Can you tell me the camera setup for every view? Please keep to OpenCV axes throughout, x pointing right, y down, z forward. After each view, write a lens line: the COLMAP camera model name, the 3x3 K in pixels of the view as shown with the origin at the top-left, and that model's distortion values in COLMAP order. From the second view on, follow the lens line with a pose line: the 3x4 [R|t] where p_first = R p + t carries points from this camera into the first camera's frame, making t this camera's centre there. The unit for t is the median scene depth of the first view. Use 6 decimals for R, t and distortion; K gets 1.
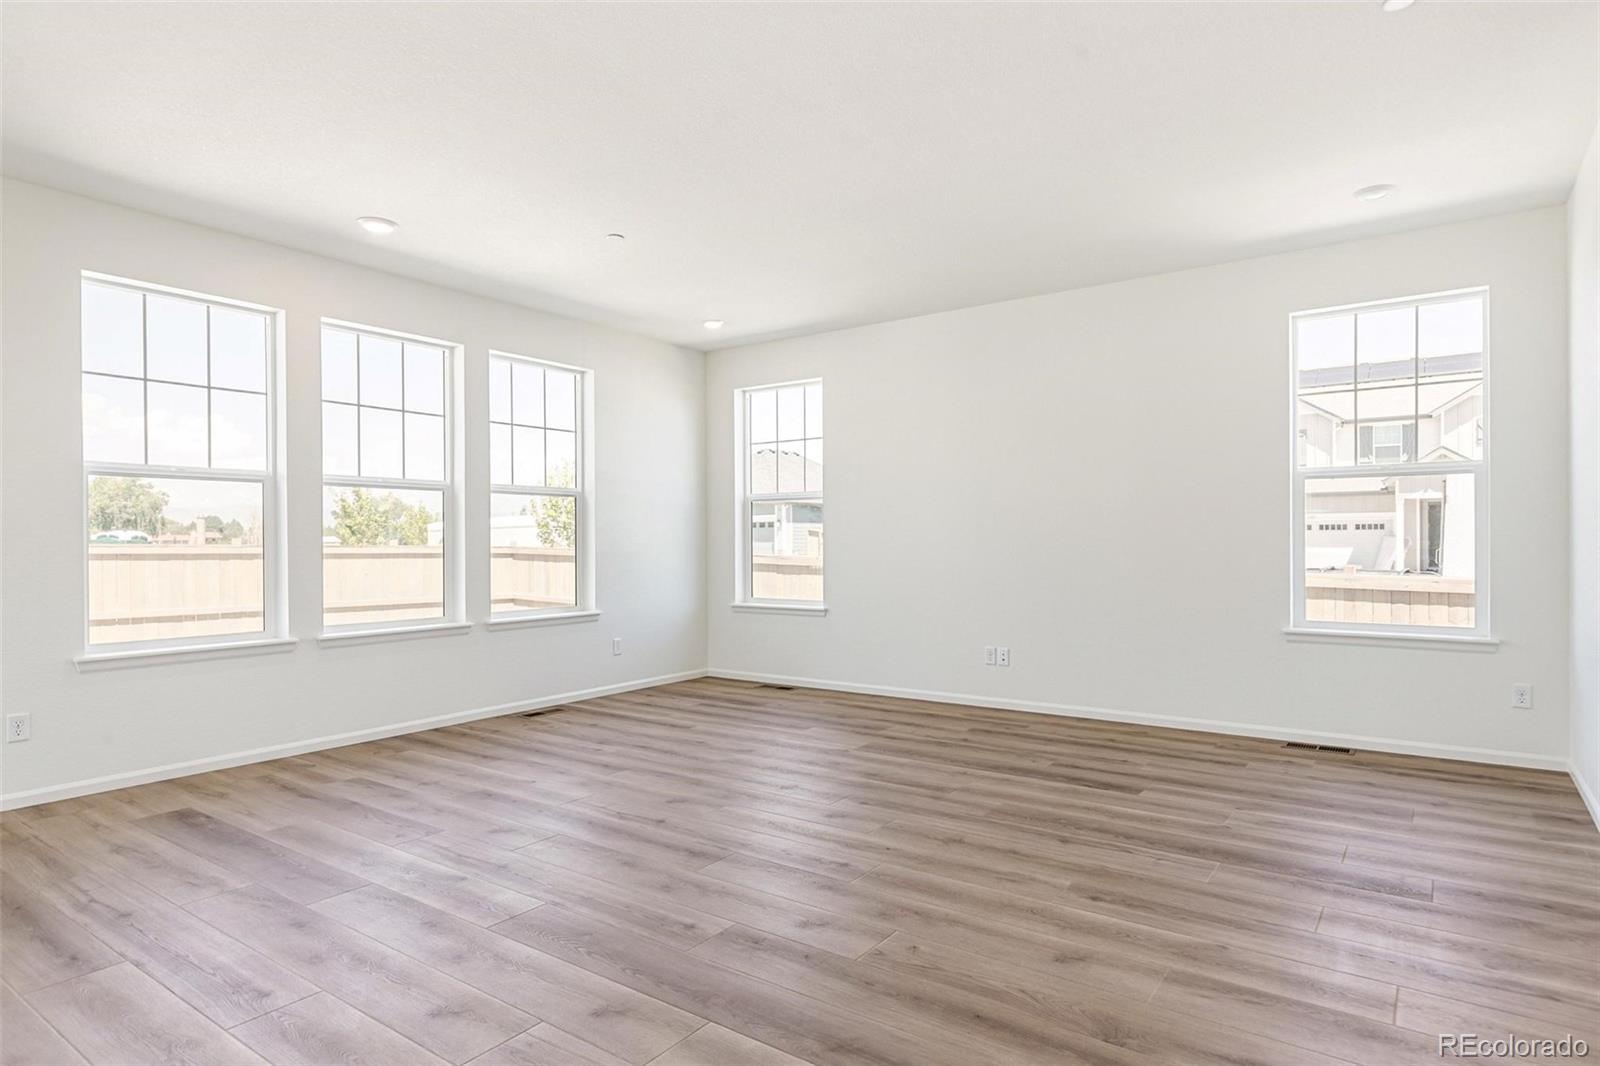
lens RADIAL K [[897.1, 0, 786.0], [0, 897.1, 534.5], [0, 0, 1]] dist [0.004545, 0.001711]
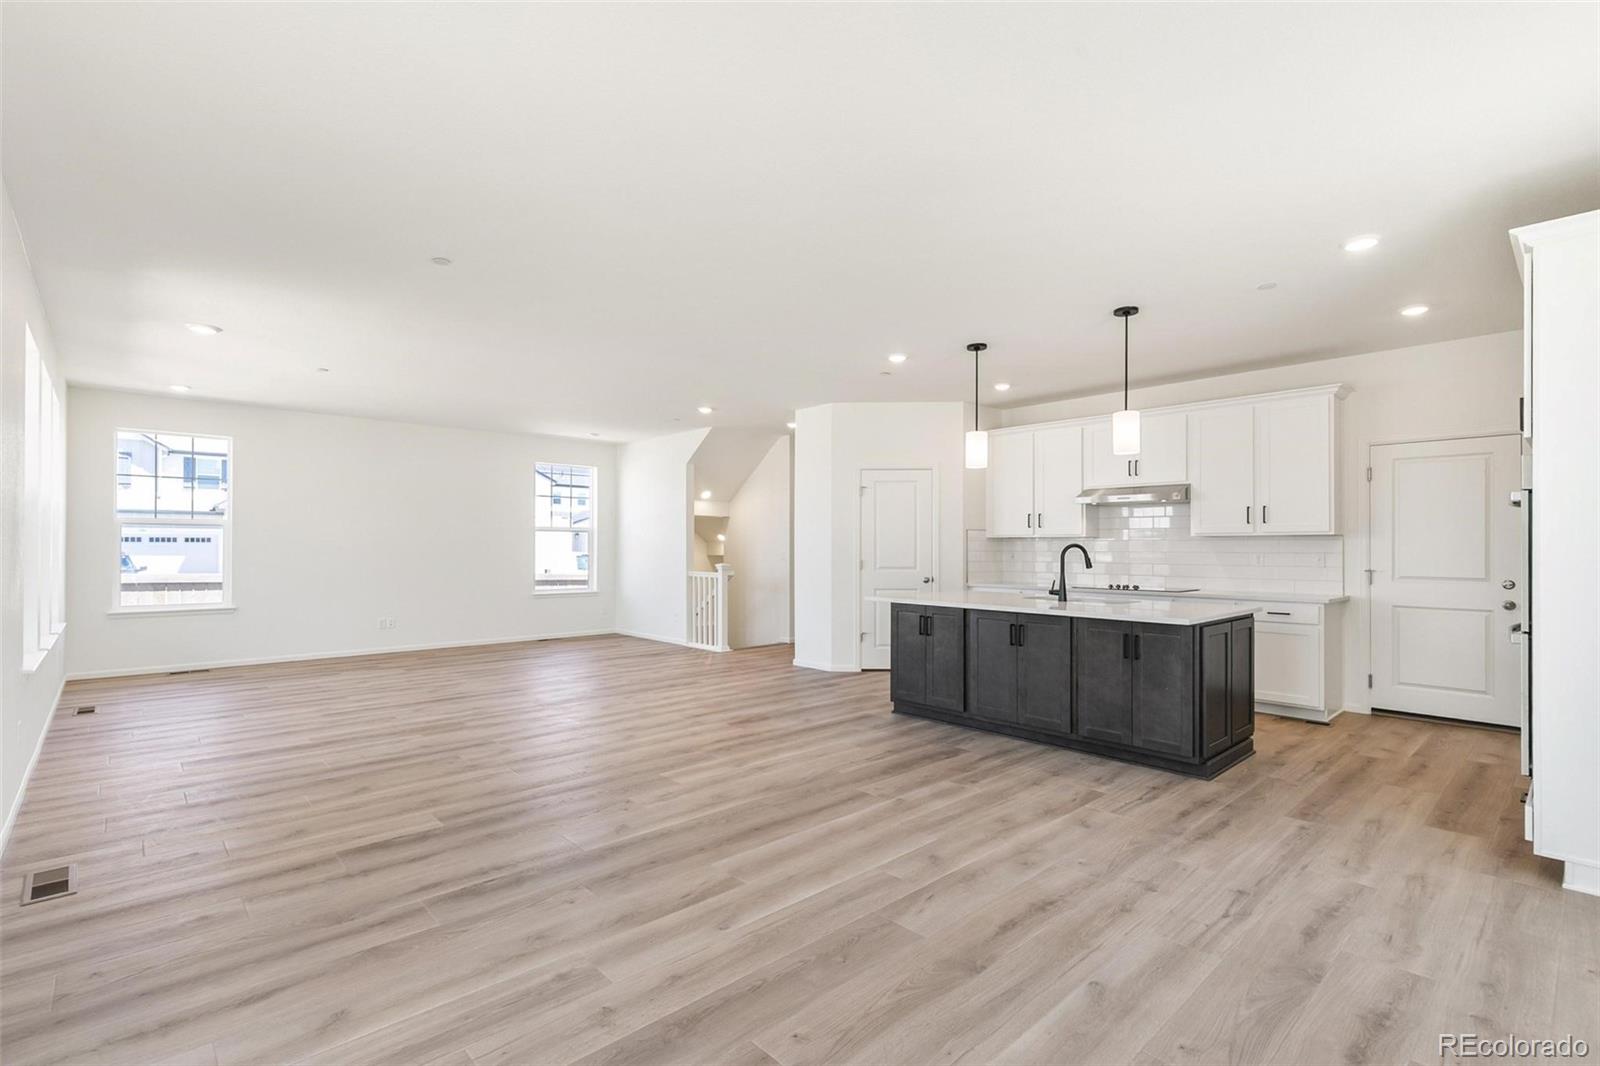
lens RADIAL K [[730.5, 0, 799.7], [0, 730.5, 542.6], [0, 0, 1]] dist [0.011656, -0.003720]
pose [[0.181331, 0.014429, 0.983316, -1.265784], [-0.011510, 0.999855, -0.012549, -0.013019], [-0.983355, -0.009042, 0.181471, -0.046665]]
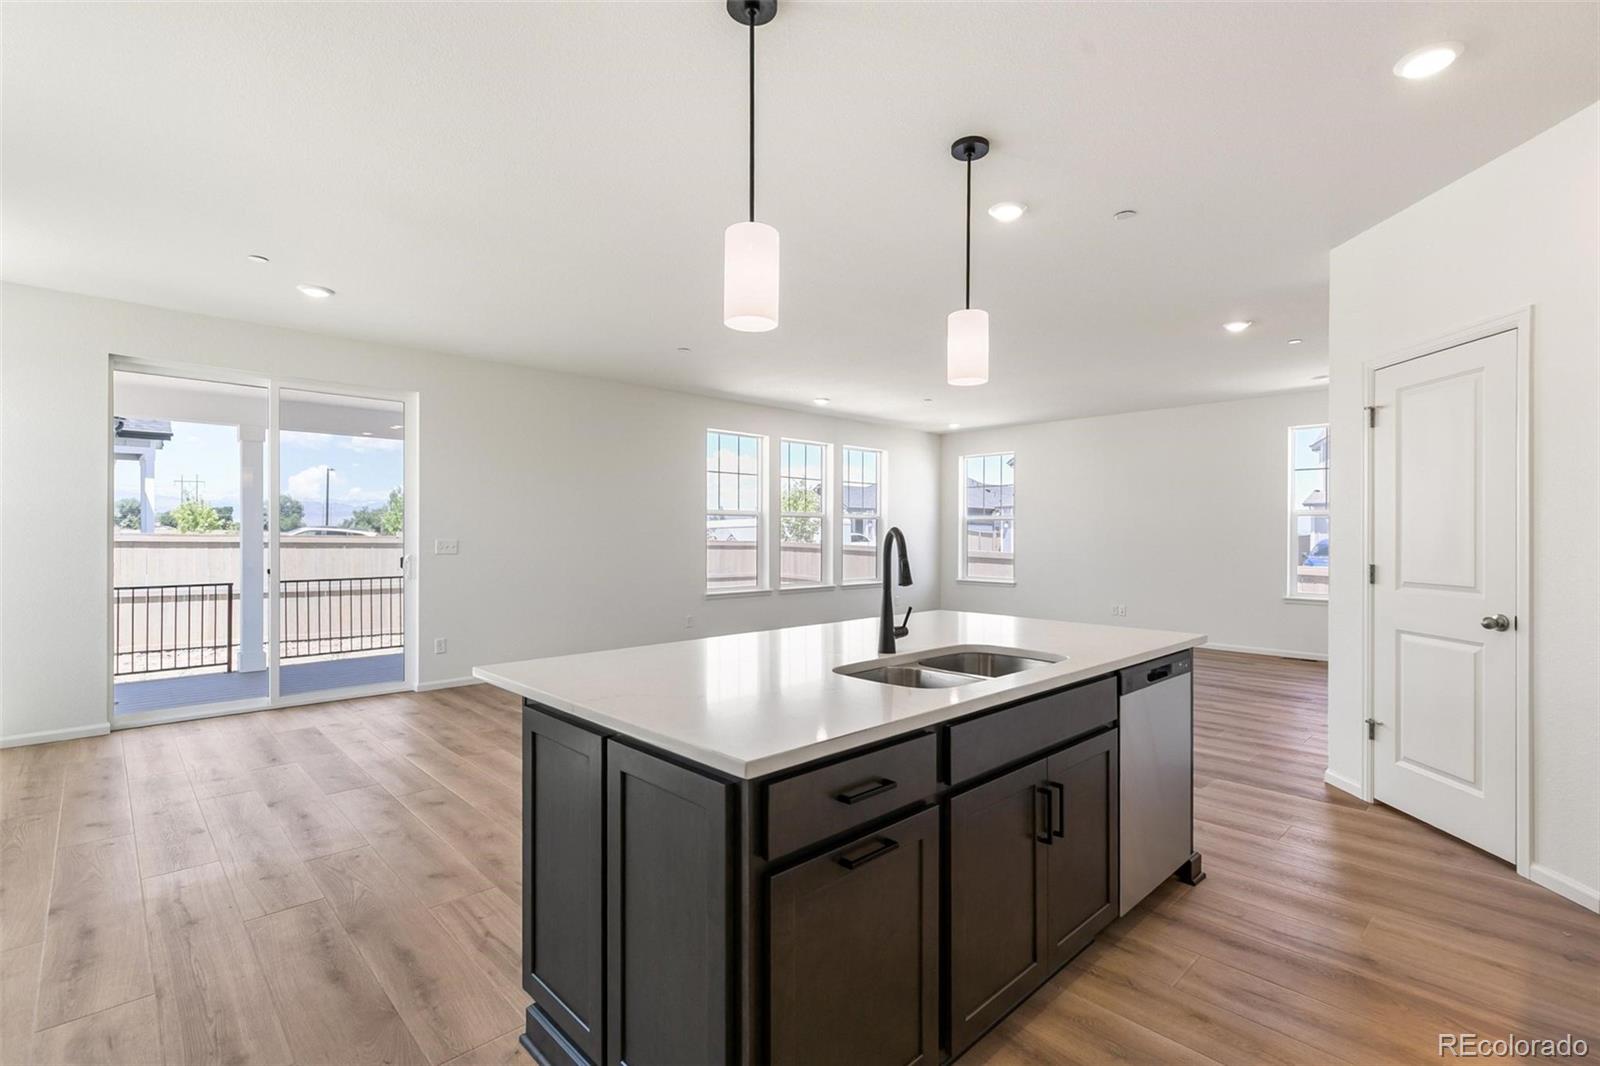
lens RADIAL K [[730.5, 0, 811.0], [0, 730.5, 531.4], [0, 0, 1]] dist [0.011656, -0.003720]
pose [[0.988092, 0.006710, -0.153718, -0.188015], [-0.006280, 0.999975, 0.003285, -0.028688], [0.153736, -0.002280, 0.988109, -0.690473]]
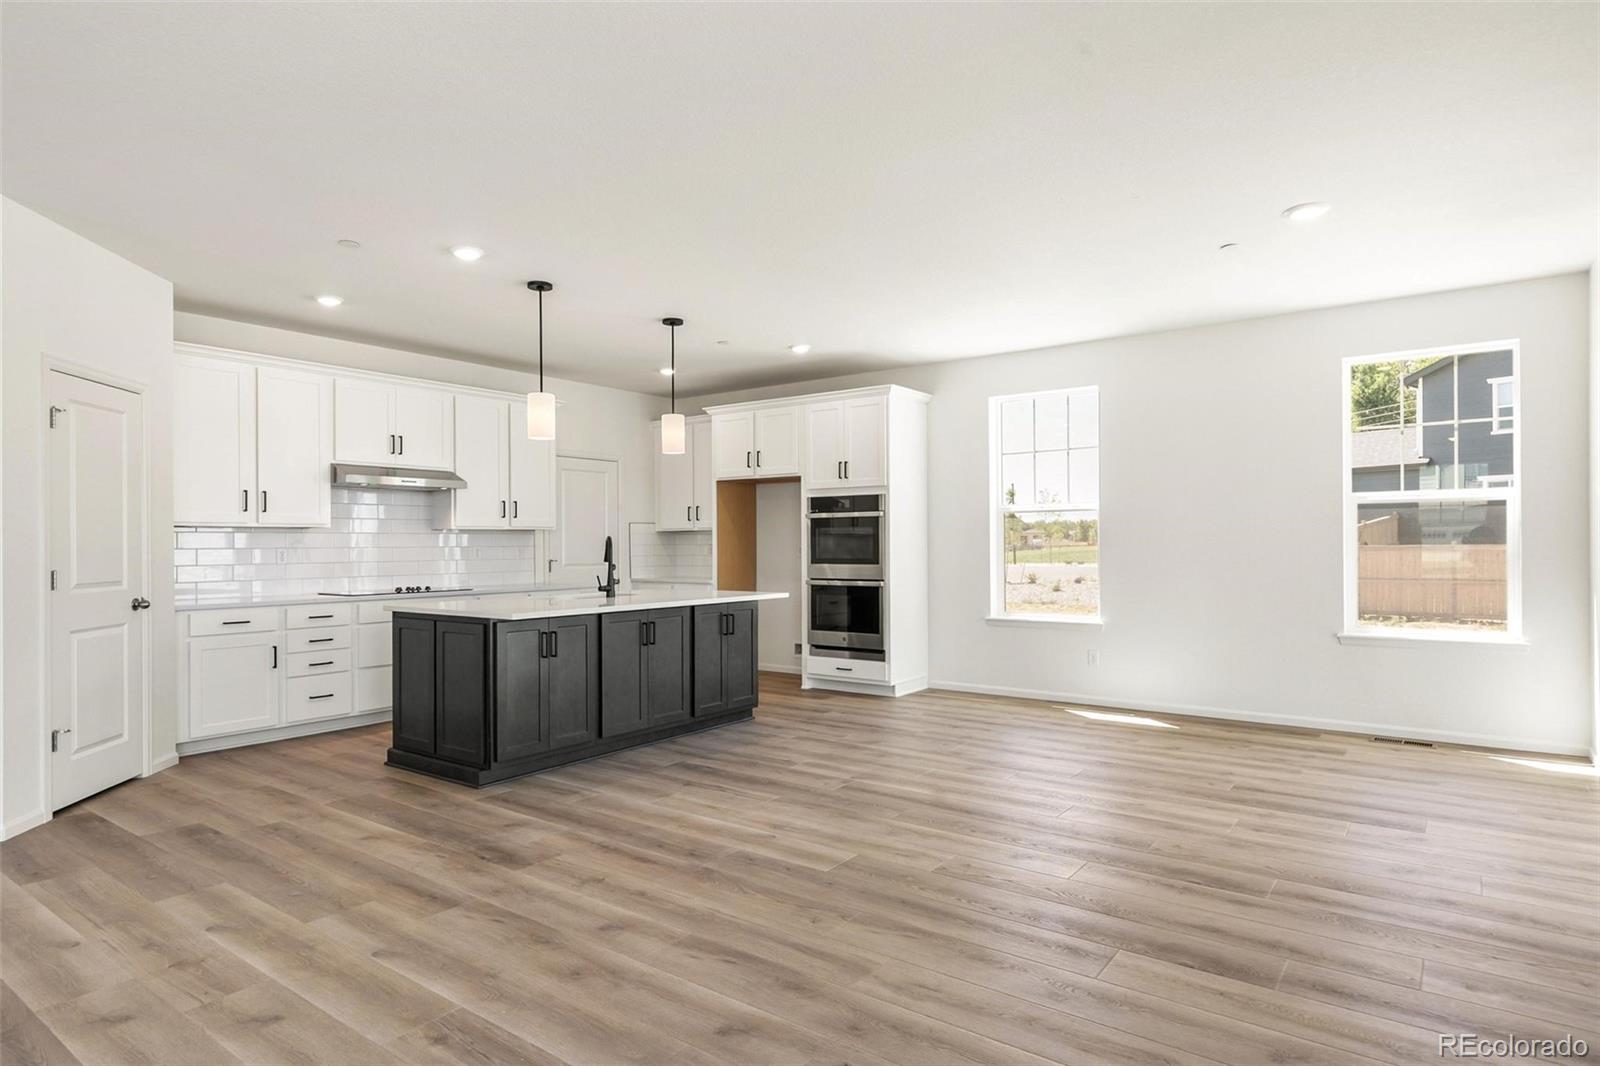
lens RADIAL K [[897.1, 0, 813.0], [0, 897.1, 542.9], [0, 0, 1]] dist [0.004545, 0.001711]
pose [[-0.999867, 0.009718, -0.013086, -0.460090], [0.009810, 0.999928, -0.006942, -0.010390], [0.013017, -0.007070, -0.999890, 0.957199]]
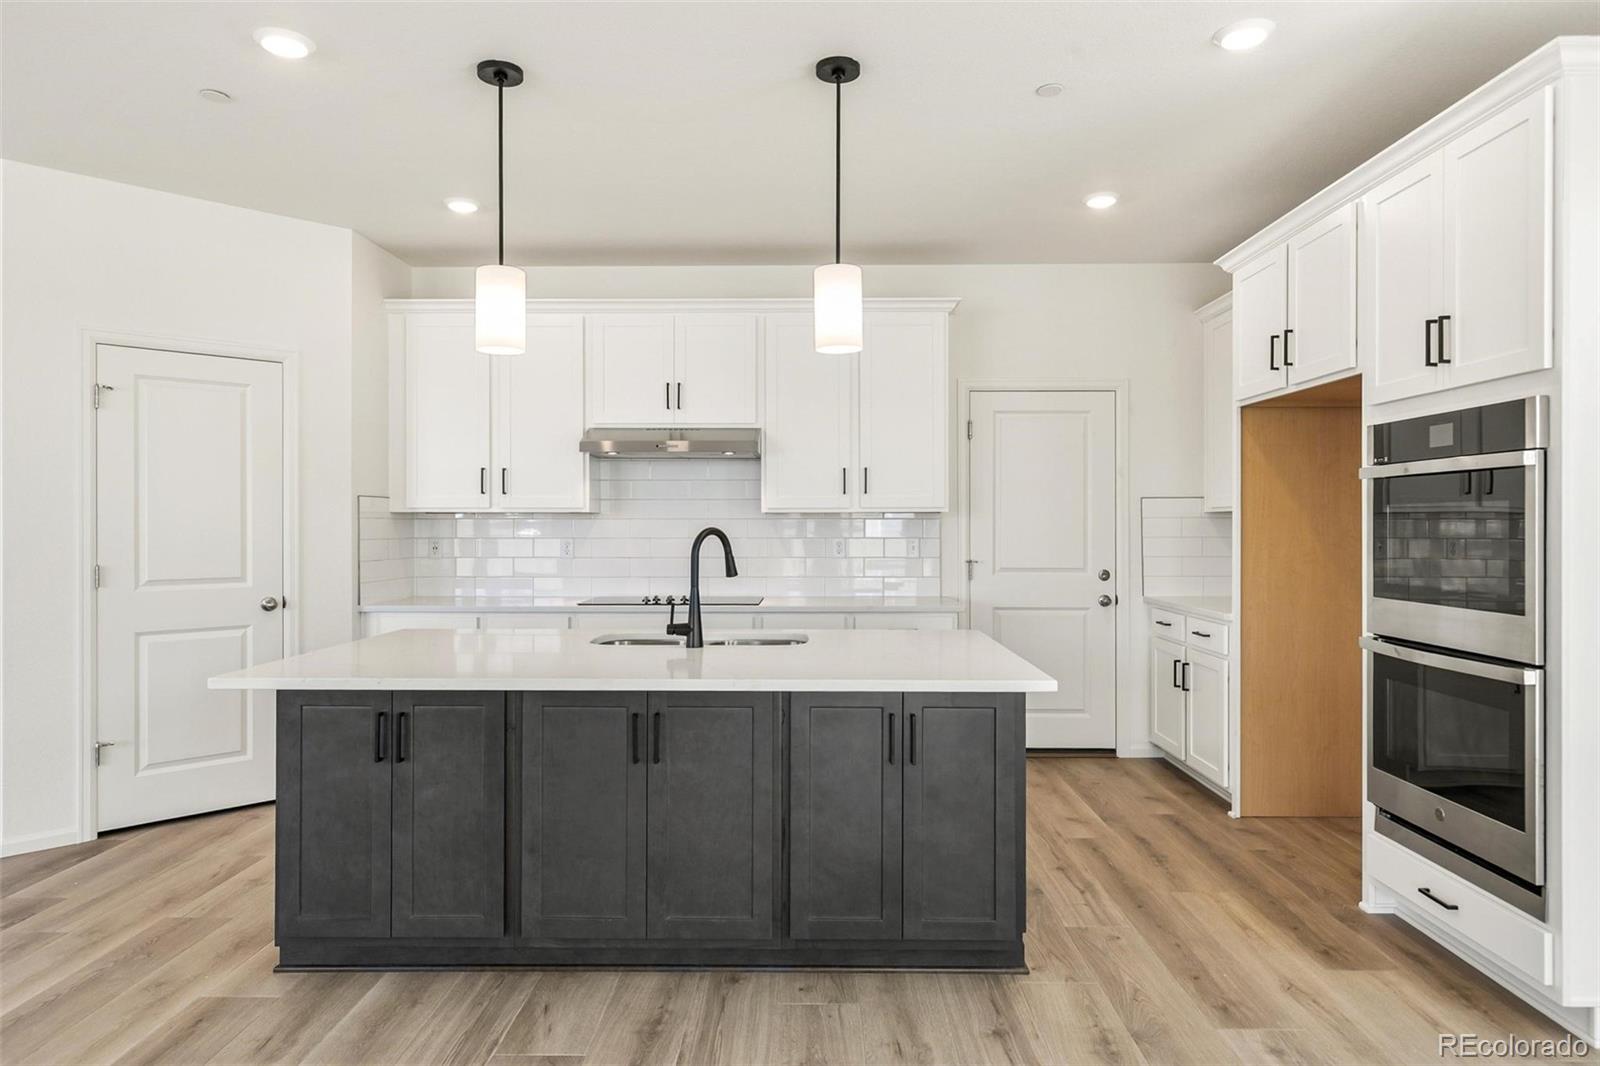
lens RADIAL K [[965.0, 0, 797.8], [0, 965.0, 526.9], [0, 0, 1]] dist [0.006515, -0.001149]
pose [[-0.588170, 0.002326, 0.808734, -0.772814], [-0.002242, 0.999987, -0.004507, -0.027831], [-0.808734, -0.004464, -0.588157, 0.103695]]
